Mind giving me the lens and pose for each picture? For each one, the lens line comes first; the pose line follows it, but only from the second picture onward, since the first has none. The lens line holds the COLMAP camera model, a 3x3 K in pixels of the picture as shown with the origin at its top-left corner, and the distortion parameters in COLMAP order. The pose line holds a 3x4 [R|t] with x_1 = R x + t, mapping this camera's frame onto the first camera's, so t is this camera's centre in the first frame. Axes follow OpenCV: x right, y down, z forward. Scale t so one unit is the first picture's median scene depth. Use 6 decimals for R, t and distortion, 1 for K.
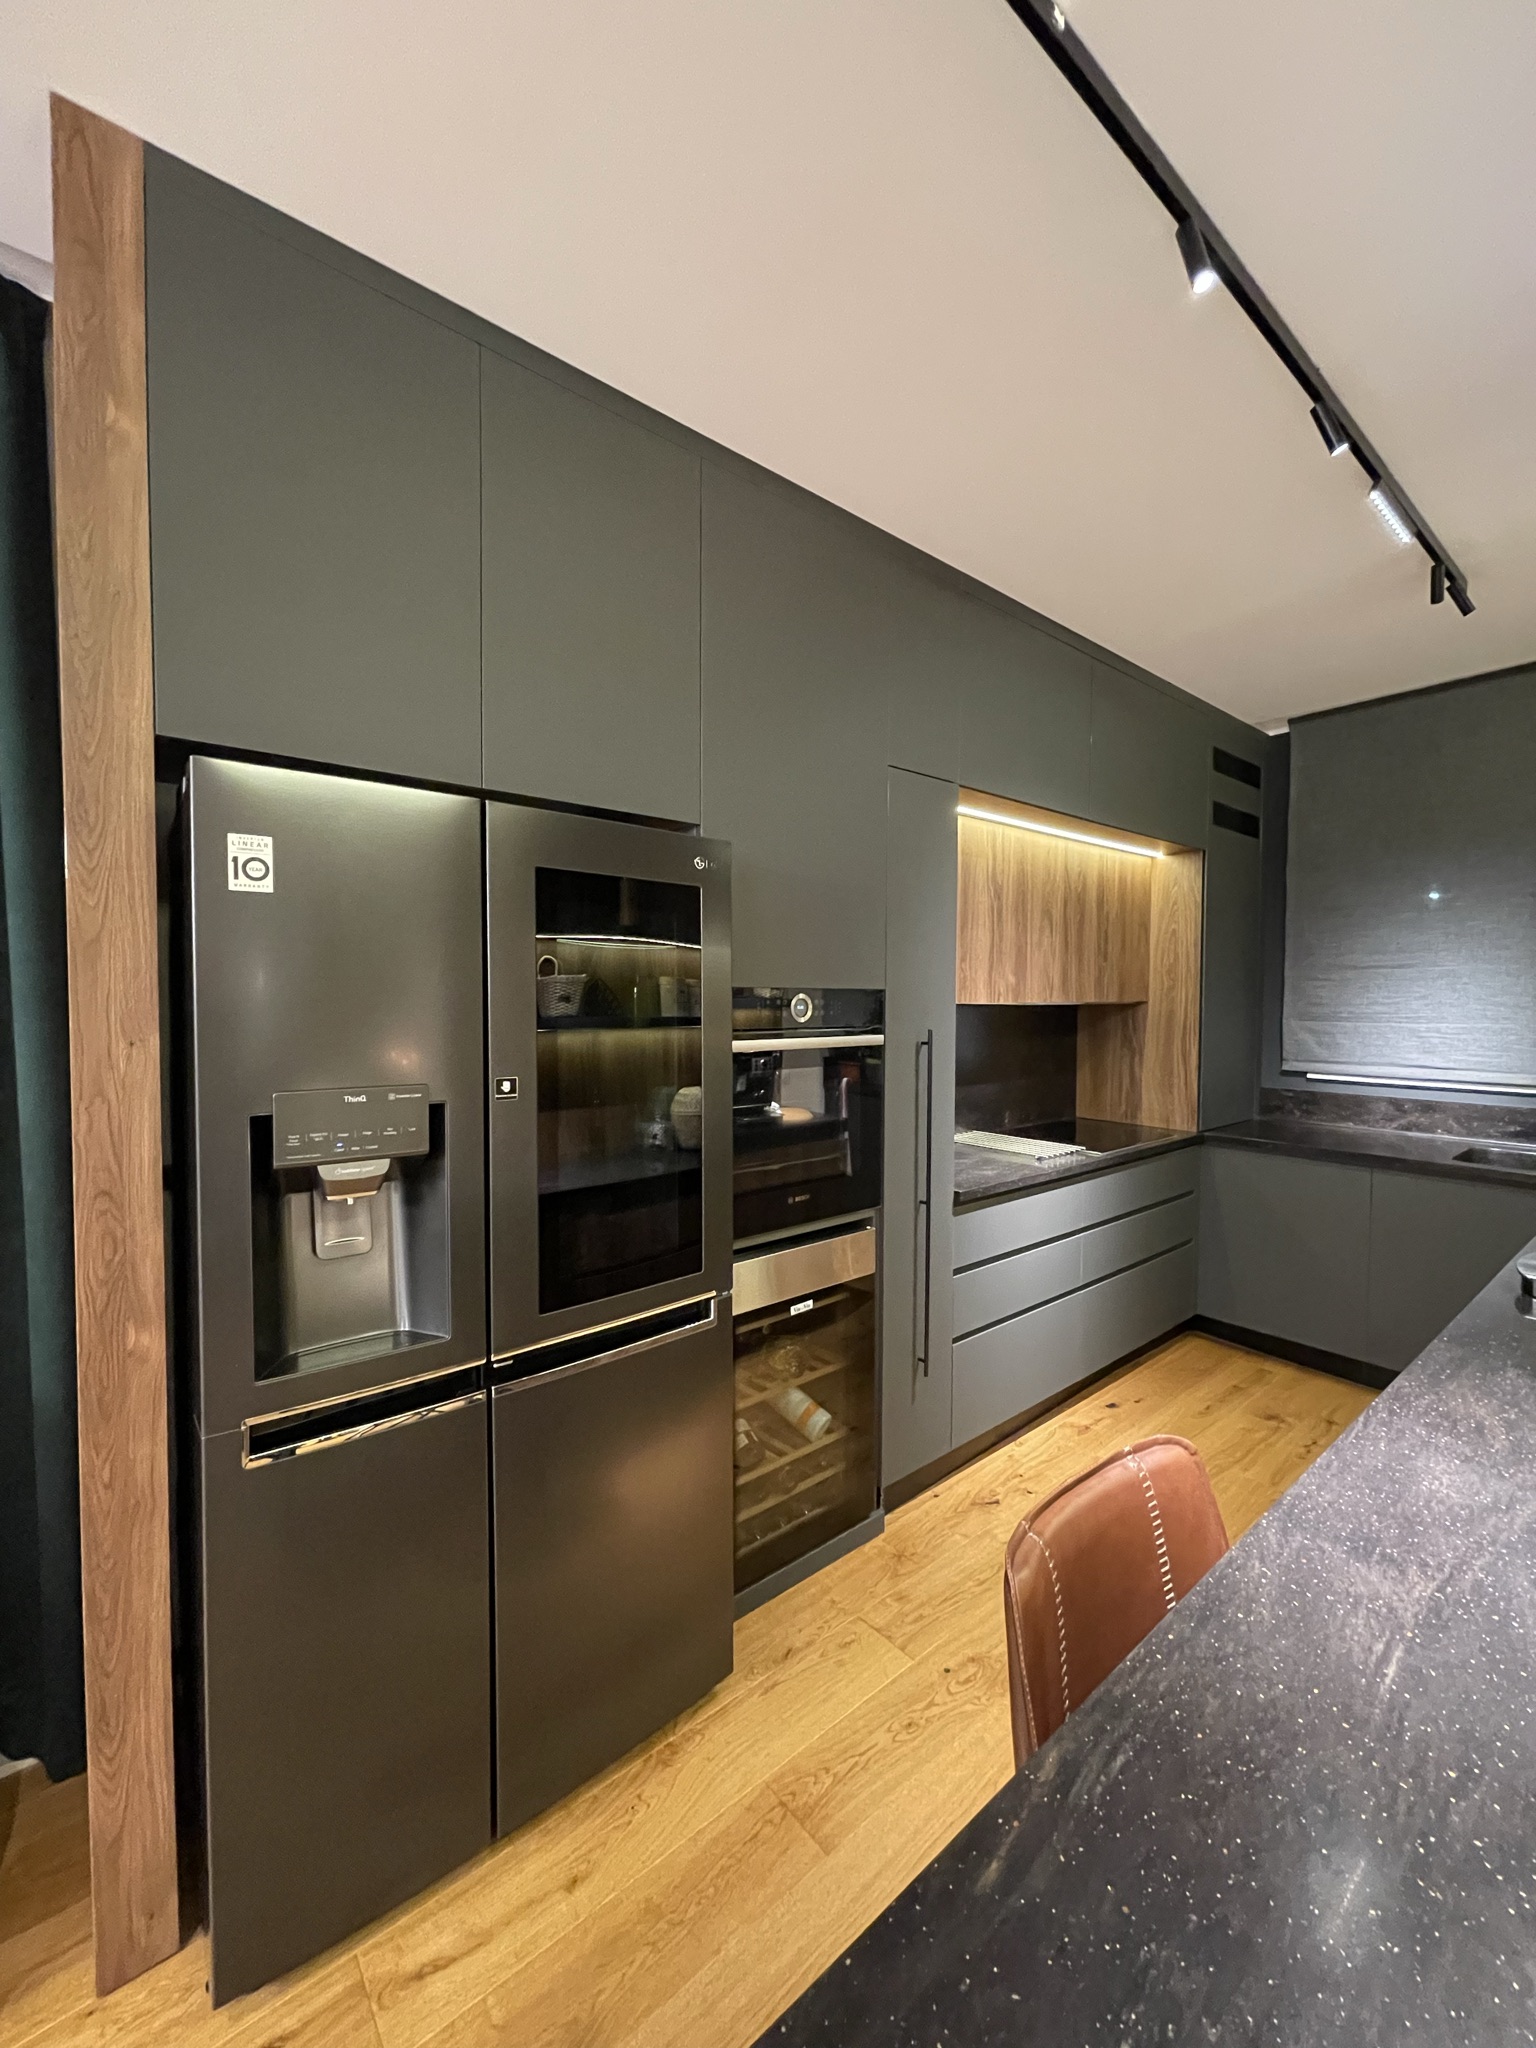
lens RADIAL K [[834.0, 0, 774.0], [0, 834.0, 1029.5], [0, 0, 1]] dist [-0.002247, -0.000253]
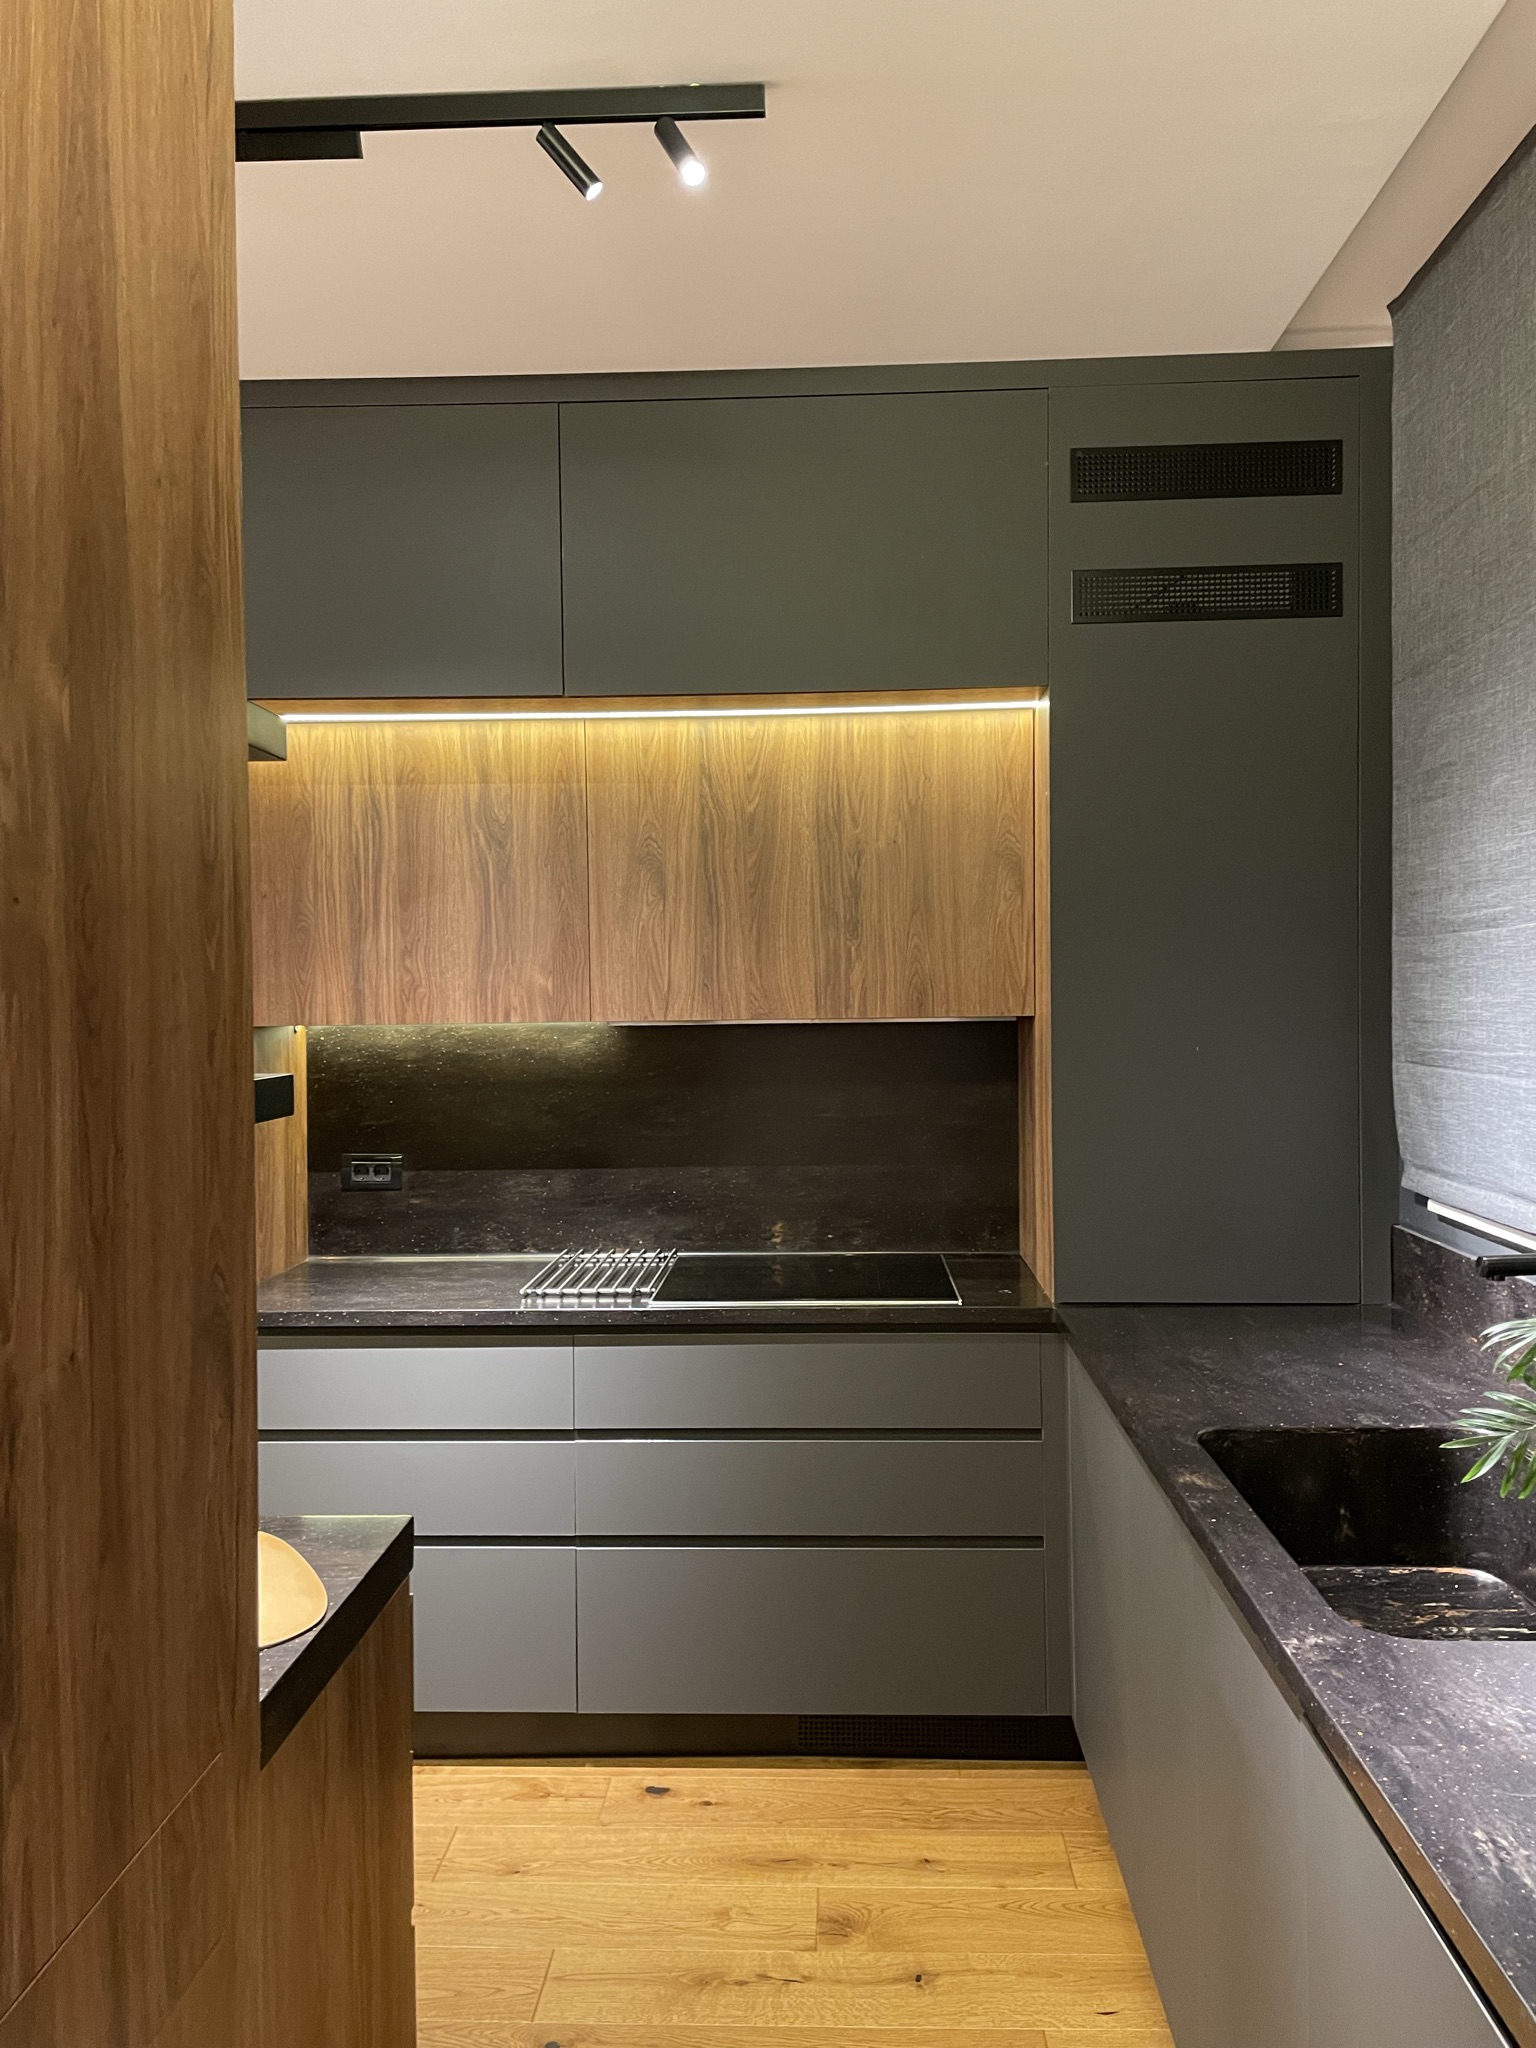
lens RADIAL K [[1558.2, 0, 768.0], [0, 1558.2, 1024.0], [0, 0, 1]] dist [0.102649, -0.145280]
pose [[0.732945, 0.003998, -0.680276, 1.188260], [-0.014961, 0.999836, -0.010243, -0.023017], [0.680123, 0.017685, 0.732885, 0.323981]]
